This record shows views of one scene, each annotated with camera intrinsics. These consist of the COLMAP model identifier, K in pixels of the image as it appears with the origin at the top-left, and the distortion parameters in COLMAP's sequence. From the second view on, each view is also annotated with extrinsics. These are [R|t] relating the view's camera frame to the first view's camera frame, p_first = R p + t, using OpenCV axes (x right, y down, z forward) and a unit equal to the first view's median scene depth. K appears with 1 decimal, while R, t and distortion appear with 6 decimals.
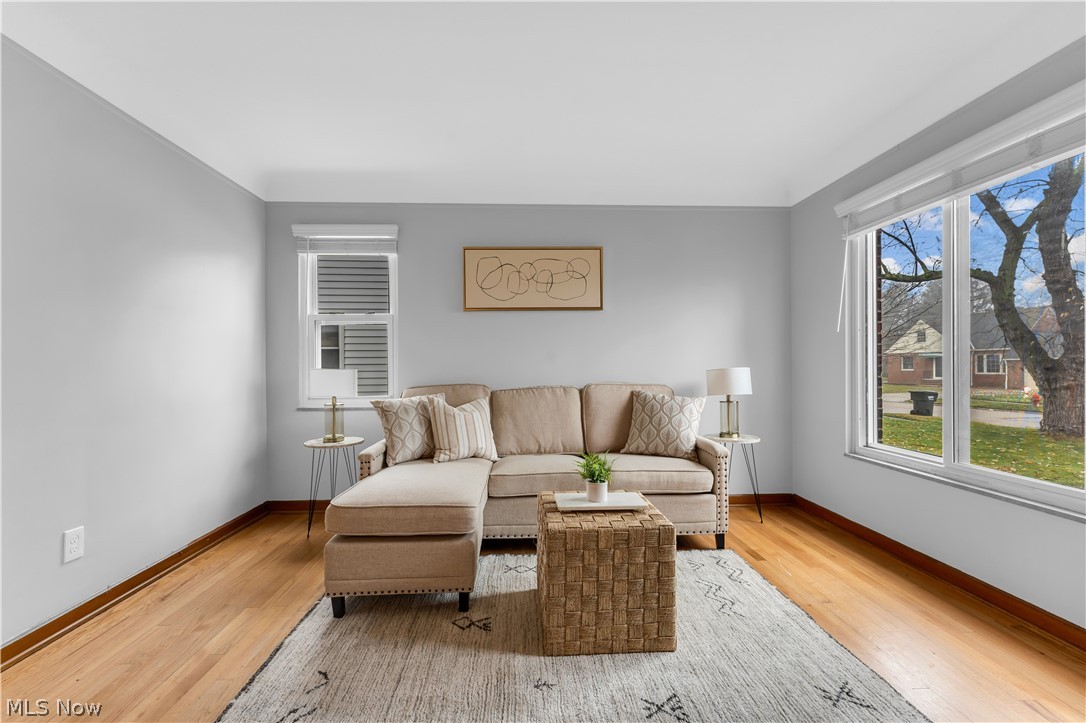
lens RADIAL K [[438.3, 0, 538.7], [0, 438.3, 366.3], [0, 0, 1]] dist [0.001290, -0.000012]
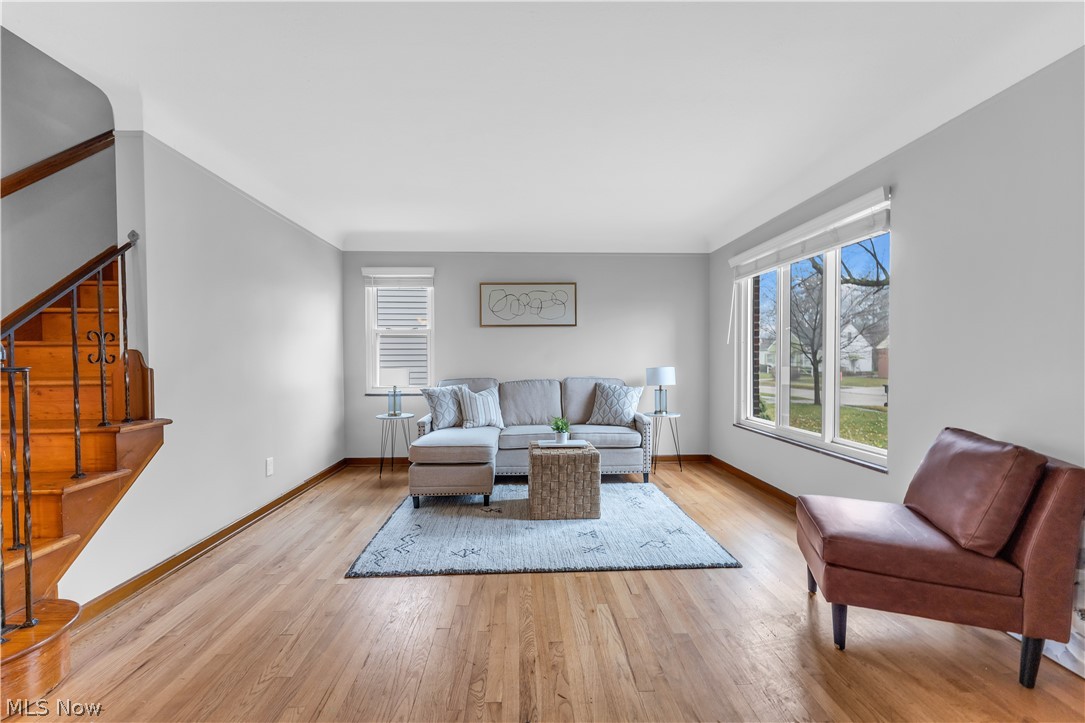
lens RADIAL K [[438.7, 0, 540.2], [0, 438.7, 366.5], [0, 0, 1]] dist [-0.000646, 0.000012]
pose [[0.999997, 0.001766, 0.001815, 0.028632], [-0.001792, 0.999890, 0.014749, -0.021250], [-0.001789, -0.014752, 0.999890, -0.518040]]
